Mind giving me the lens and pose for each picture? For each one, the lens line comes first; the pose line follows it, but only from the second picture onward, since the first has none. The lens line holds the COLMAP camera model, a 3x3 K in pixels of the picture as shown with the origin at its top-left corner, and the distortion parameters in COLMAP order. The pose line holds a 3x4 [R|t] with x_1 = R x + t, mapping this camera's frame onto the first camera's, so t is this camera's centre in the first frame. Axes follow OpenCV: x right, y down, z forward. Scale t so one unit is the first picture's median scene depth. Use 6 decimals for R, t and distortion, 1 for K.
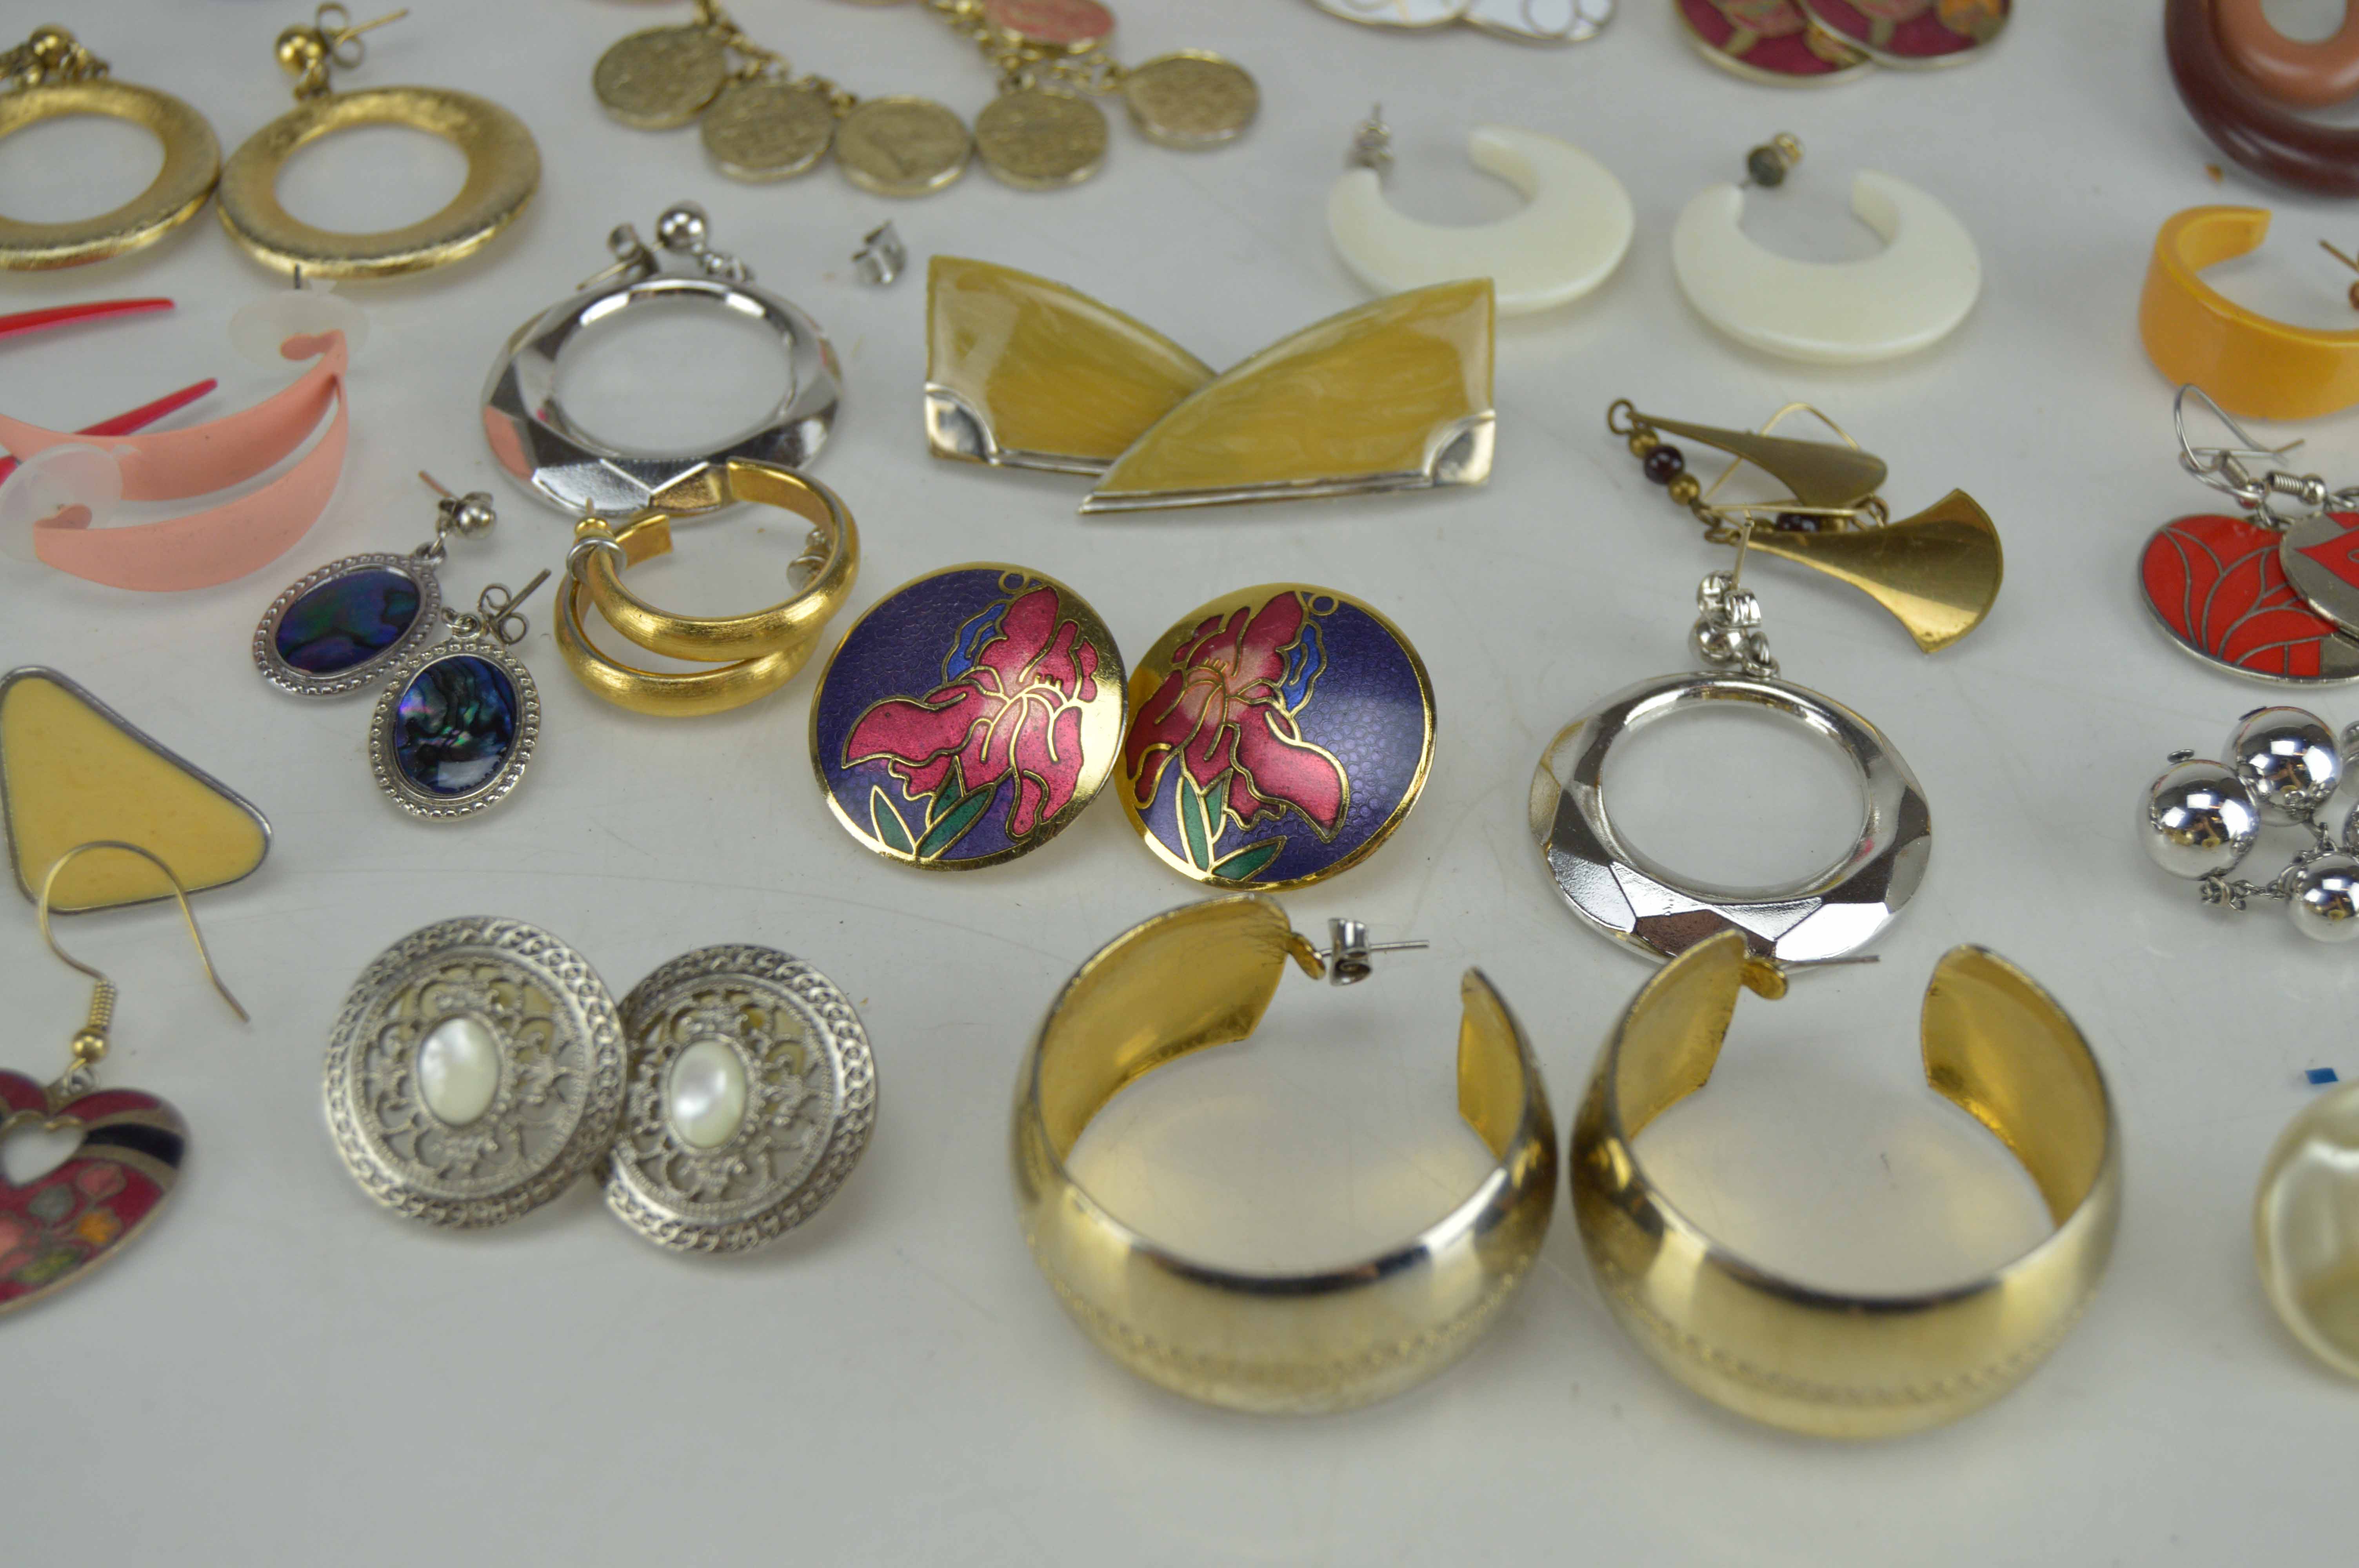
lens RADIAL K [[4103.7, 0, 1179.5], [0, 4103.7, 784.0], [0, 0, 1]] dist [-0.030669, -0.011507]
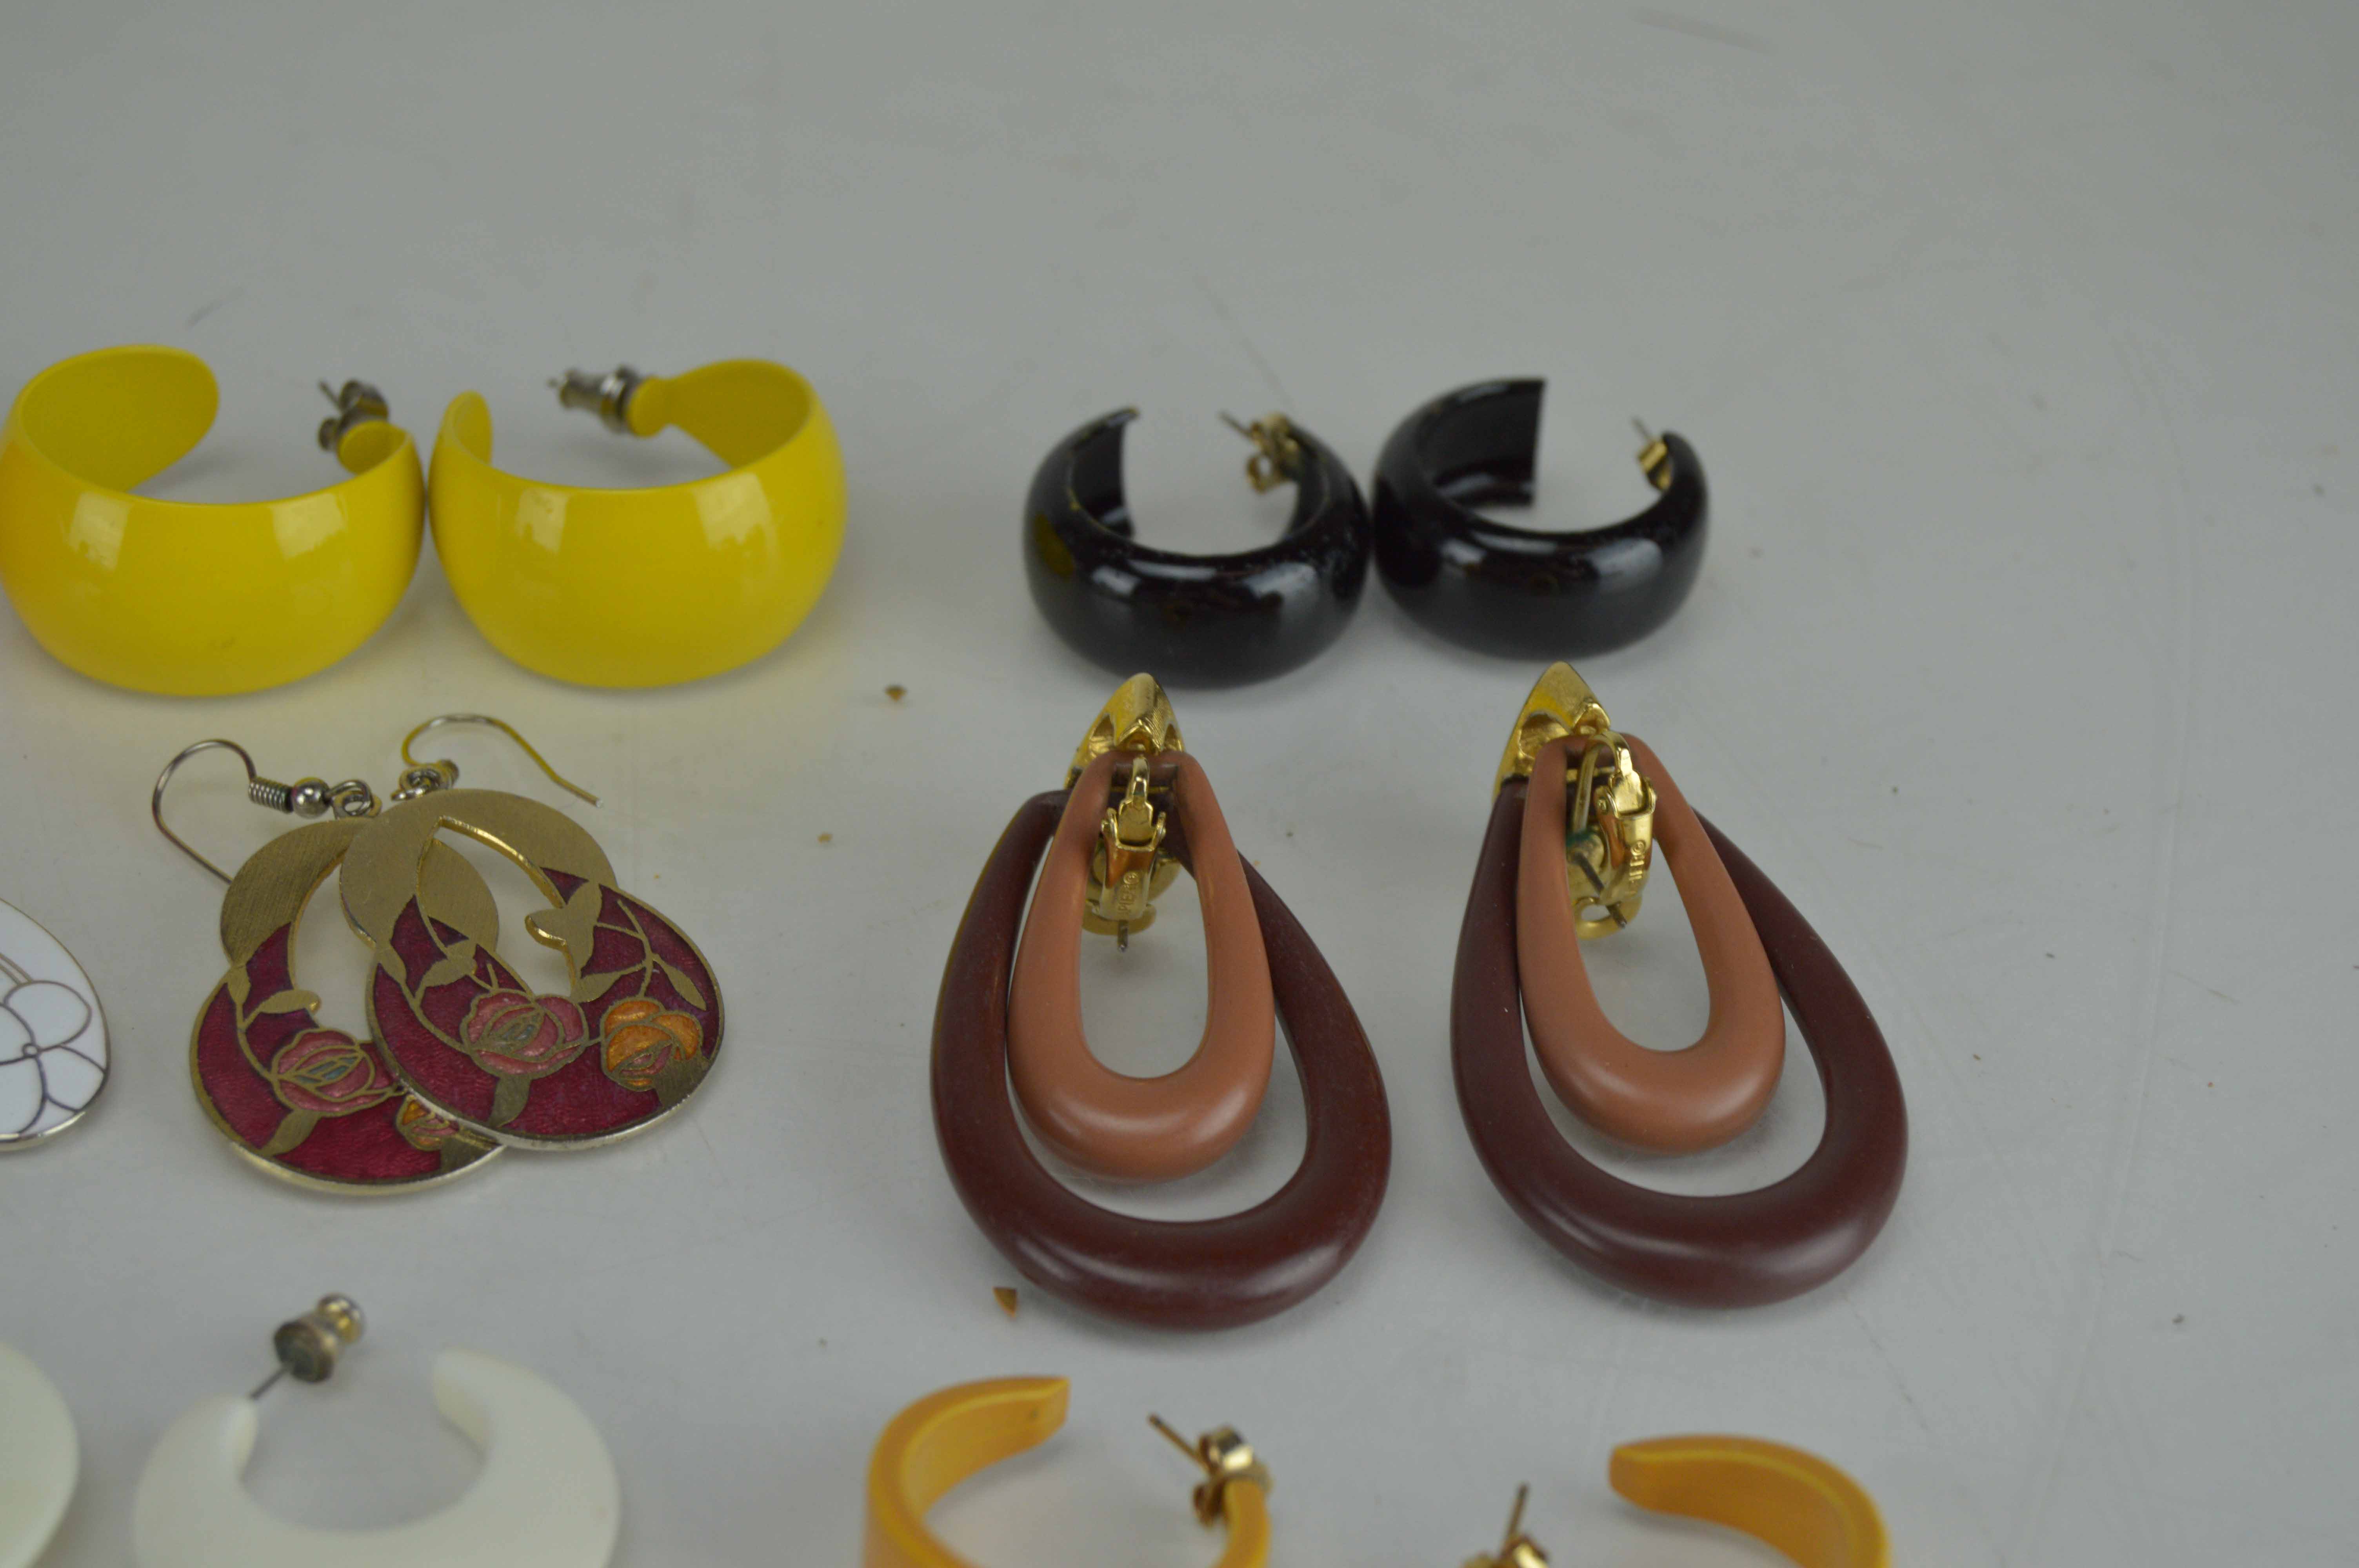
lens RADIAL K [[5358.4, 0, 1179.5], [0, 5358.4, 784.0], [0, 0, 1]] dist [-0.006969, -0.065445]
pose [[0.989272, -0.062997, 0.131801, 0.195147], [0.079545, 0.989049, -0.124317, -0.138388], [-0.122526, 0.133468, 0.983450, 0.163192]]
